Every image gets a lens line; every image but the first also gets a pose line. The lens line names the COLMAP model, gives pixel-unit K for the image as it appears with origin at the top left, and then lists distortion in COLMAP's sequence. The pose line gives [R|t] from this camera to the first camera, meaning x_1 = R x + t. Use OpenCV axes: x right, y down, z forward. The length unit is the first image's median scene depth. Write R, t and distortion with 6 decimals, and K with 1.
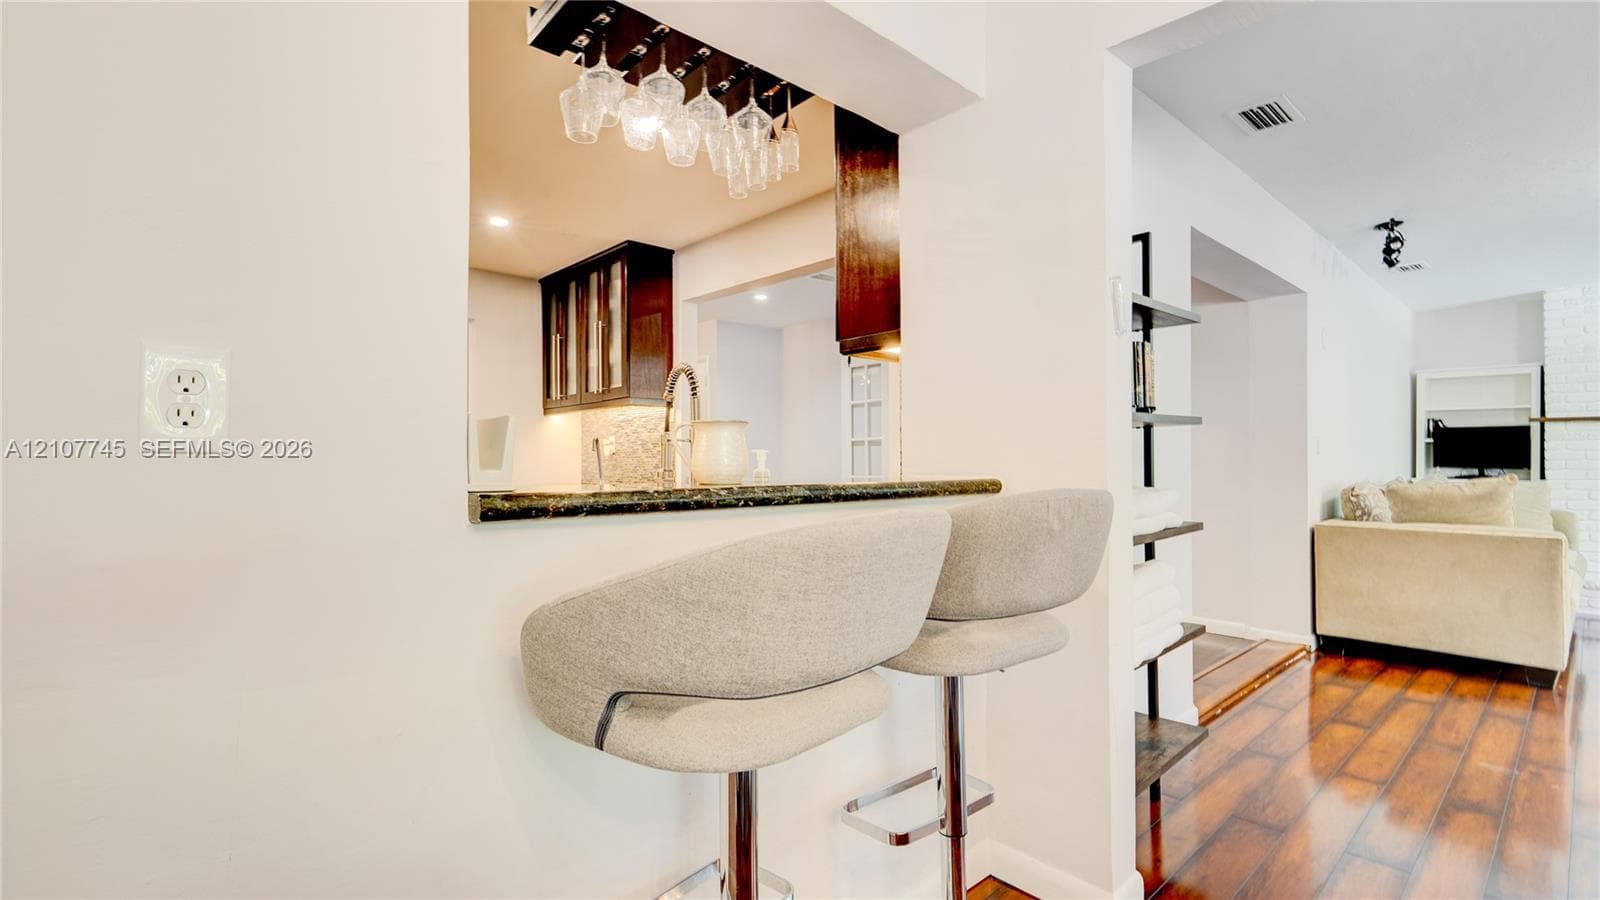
lens RADIAL K [[747.2, 0, 806.6], [0, 747.2, 459.0], [0, 0, 1]] dist [0.001307, 0.000089]
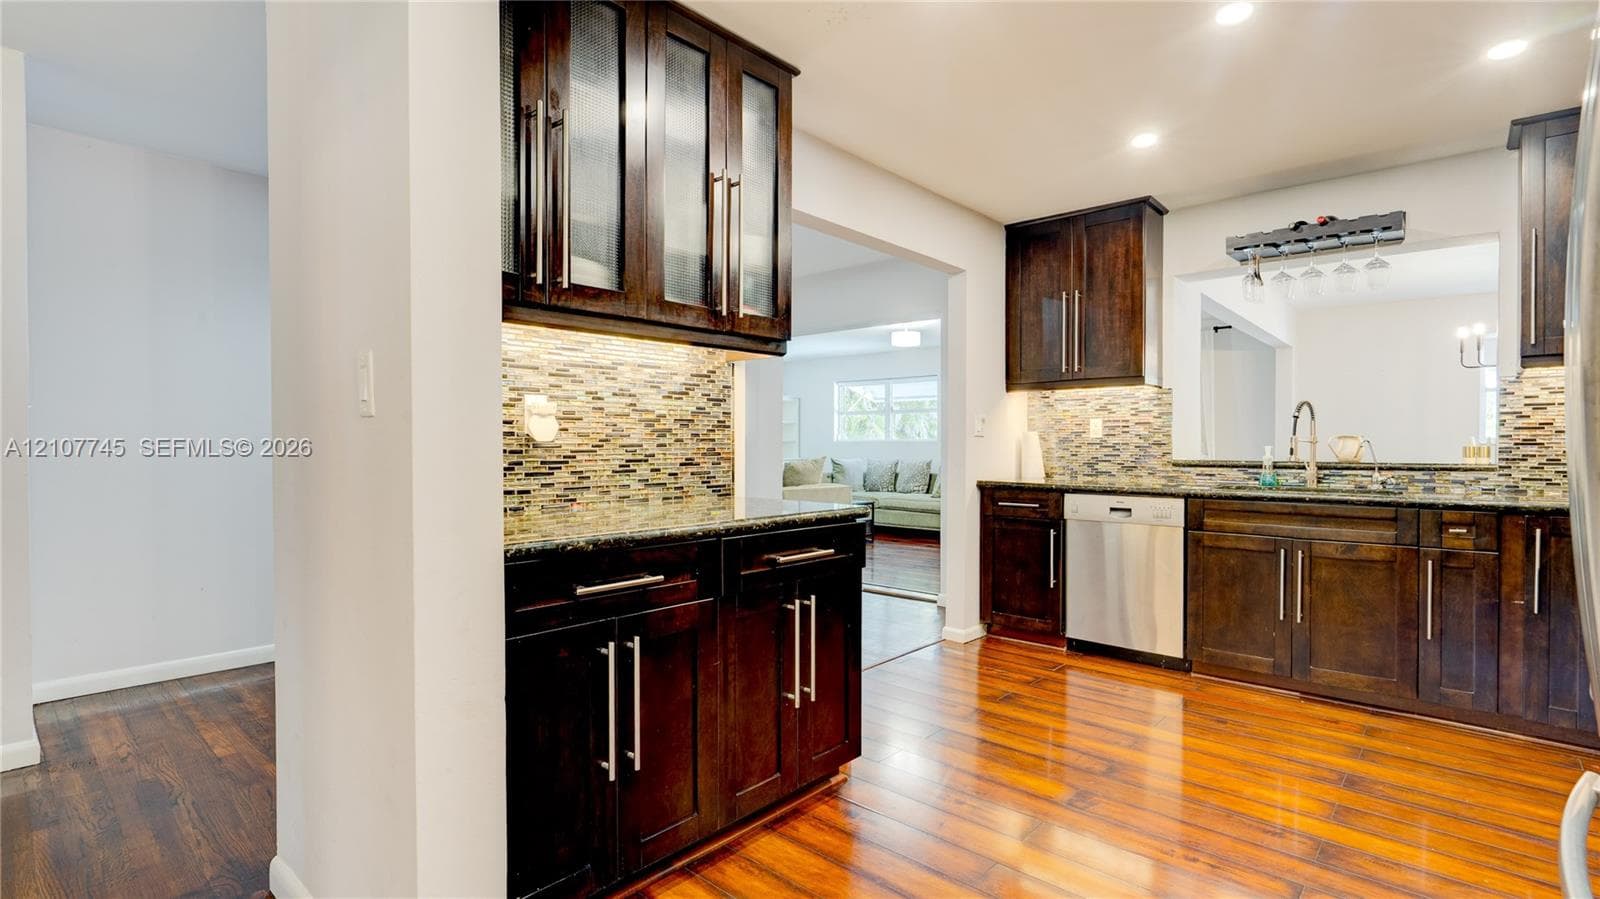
lens RADIAL K [[747.2, 0, 806.6], [0, 747.2, 458.5], [0, 0, 1]] dist [0.001307, 0.000089]
pose [[-0.085860, -0.017855, 0.996147, -0.752787], [-0.011850, 0.999787, 0.016899, -0.003448], [-0.996237, -0.010353, -0.086053, 0.958822]]
